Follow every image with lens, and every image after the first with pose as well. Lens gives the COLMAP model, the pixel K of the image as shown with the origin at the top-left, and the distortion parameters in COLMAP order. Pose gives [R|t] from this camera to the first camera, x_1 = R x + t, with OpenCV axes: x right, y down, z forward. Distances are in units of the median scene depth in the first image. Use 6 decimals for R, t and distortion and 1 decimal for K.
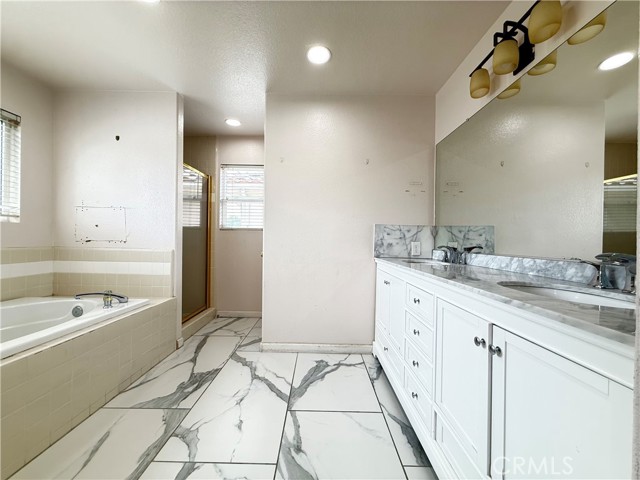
lens RADIAL K [[255.1, 0, 320.0], [0, 255.1, 240.0], [0, 0, 1]] dist [0.000644, 0.000113]
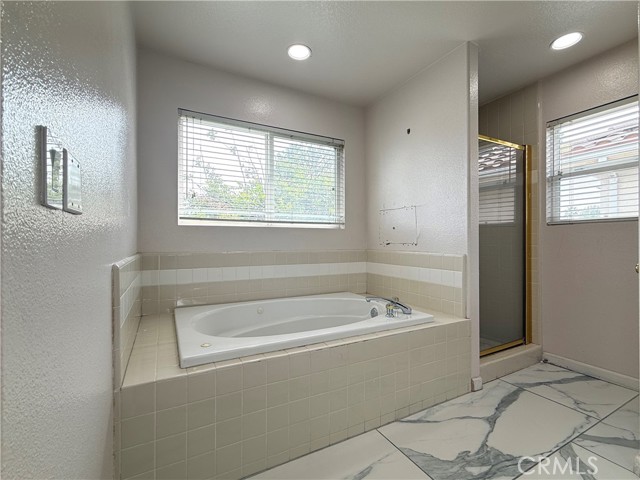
lens RADIAL K [[291.9, 0, 319.6], [0, 291.9, 242.6], [0, 0, 1]] dist [0.000485, 0.000387]
pose [[0.470119, -0.015065, -0.882474, -0.025241], [0.009422, 0.999883, -0.012050, 0.010421], [0.882553, -0.002650, 0.470206, 0.228390]]
